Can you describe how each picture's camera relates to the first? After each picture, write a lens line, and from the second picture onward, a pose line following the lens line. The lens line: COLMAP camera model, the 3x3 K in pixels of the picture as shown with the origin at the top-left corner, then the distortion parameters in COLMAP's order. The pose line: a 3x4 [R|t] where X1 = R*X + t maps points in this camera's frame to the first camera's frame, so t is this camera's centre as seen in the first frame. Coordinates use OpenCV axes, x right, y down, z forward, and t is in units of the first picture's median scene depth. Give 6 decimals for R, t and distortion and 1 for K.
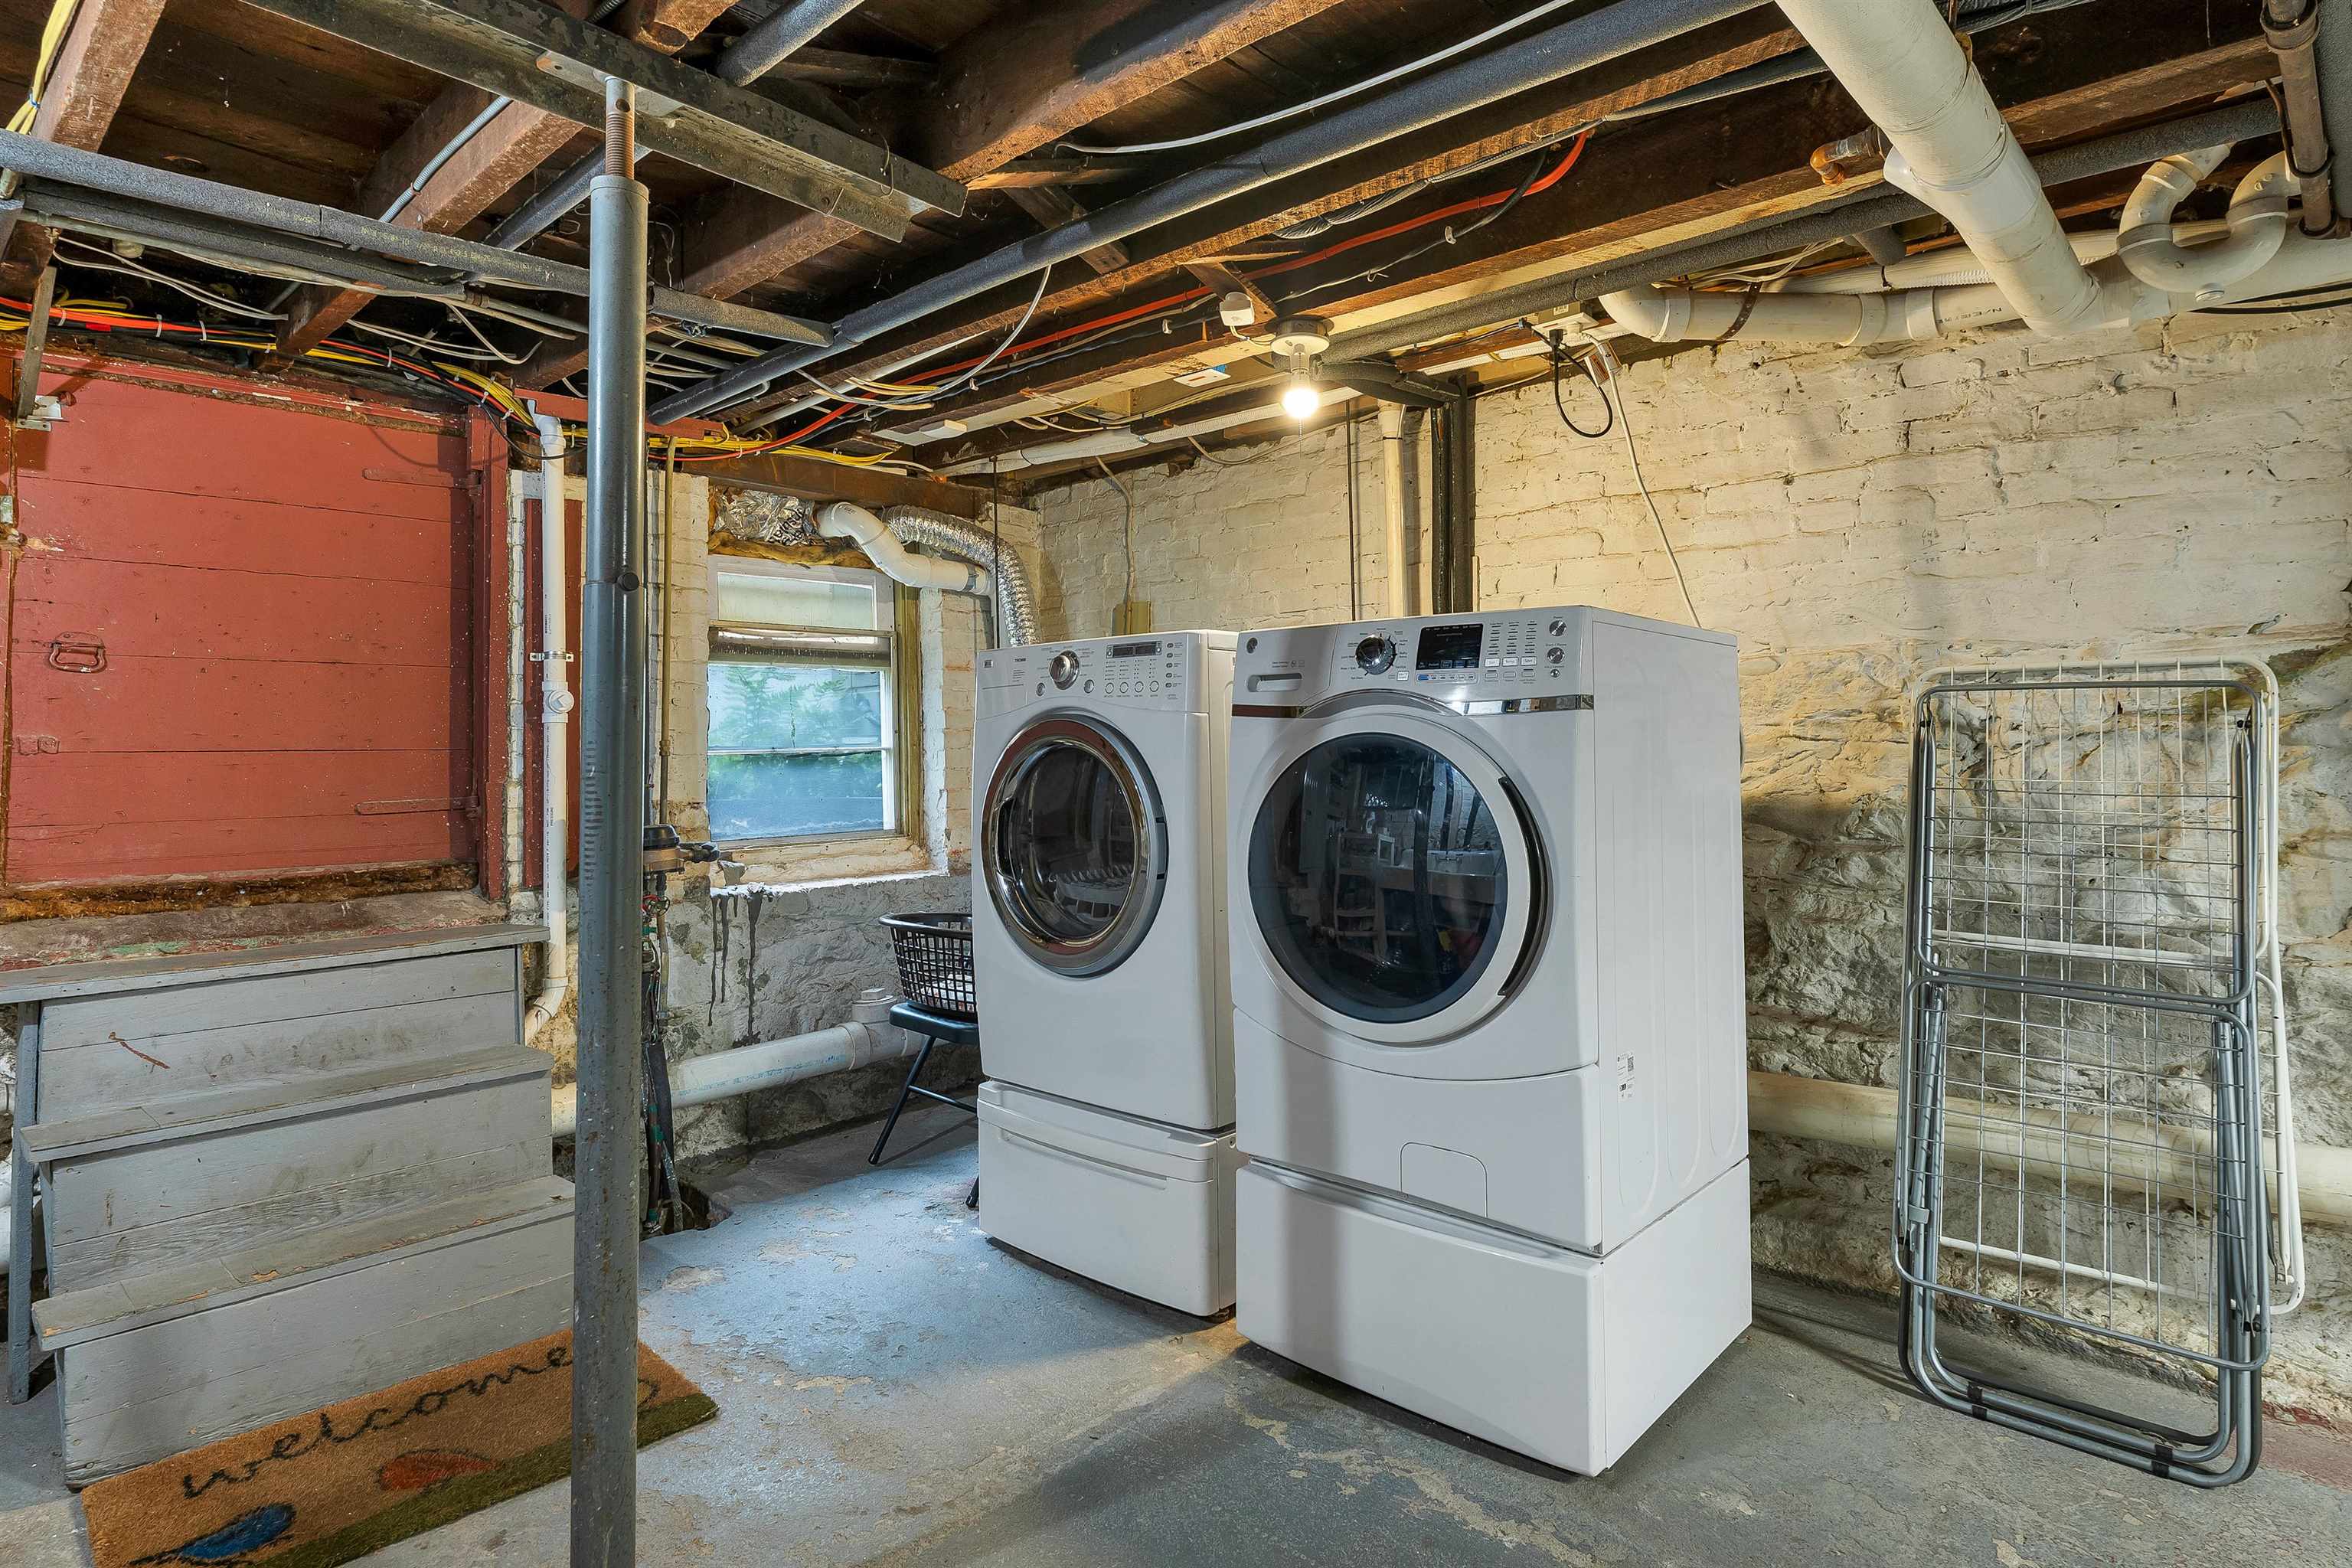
lens RADIAL K [[1268.0, 0, 1176.8], [0, 1268.0, 725.5], [0, 0, 1]] dist [0.002579, 0.000749]
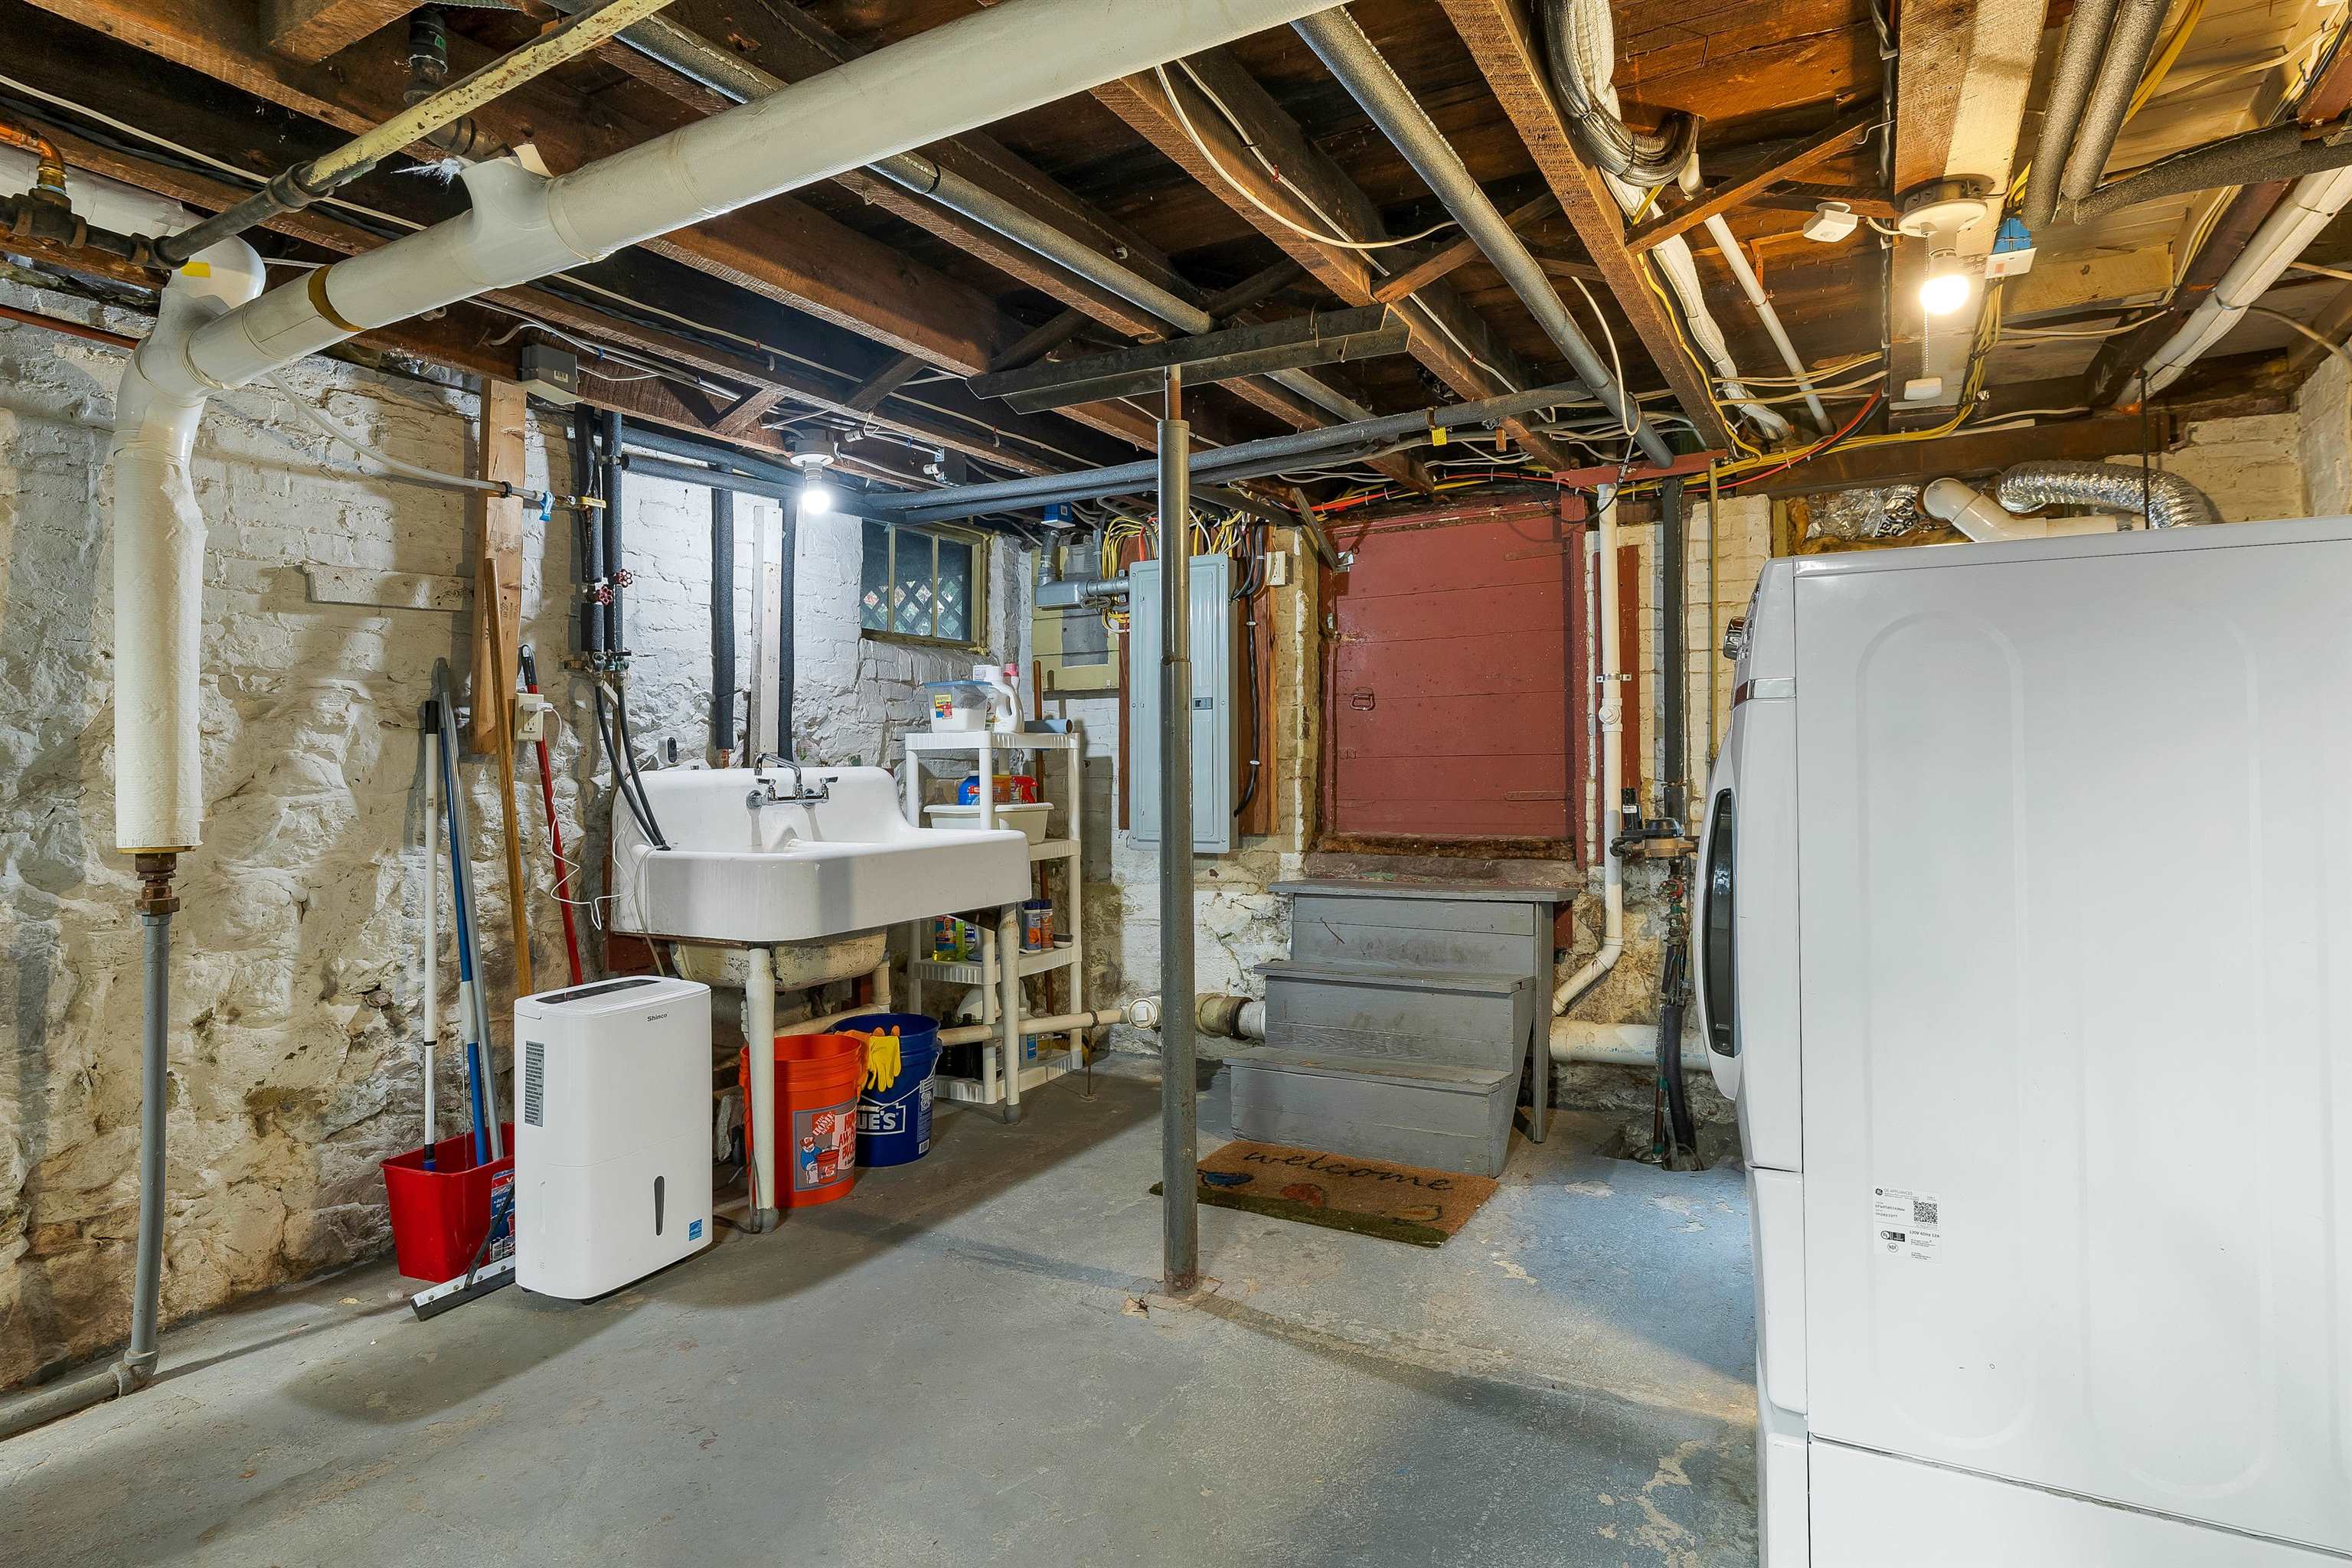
lens RADIAL K [[1262.4, 0, 1176.0], [0, 1262.4, 784.0], [0, 0, 1]] dist [-0.000225, 0.000064]
pose [[0.232194, 0.017708, -0.972508, 0.707610], [0.028705, 0.999274, 0.025049, 0.006893], [0.972246, -0.033732, 0.231517, 0.354623]]
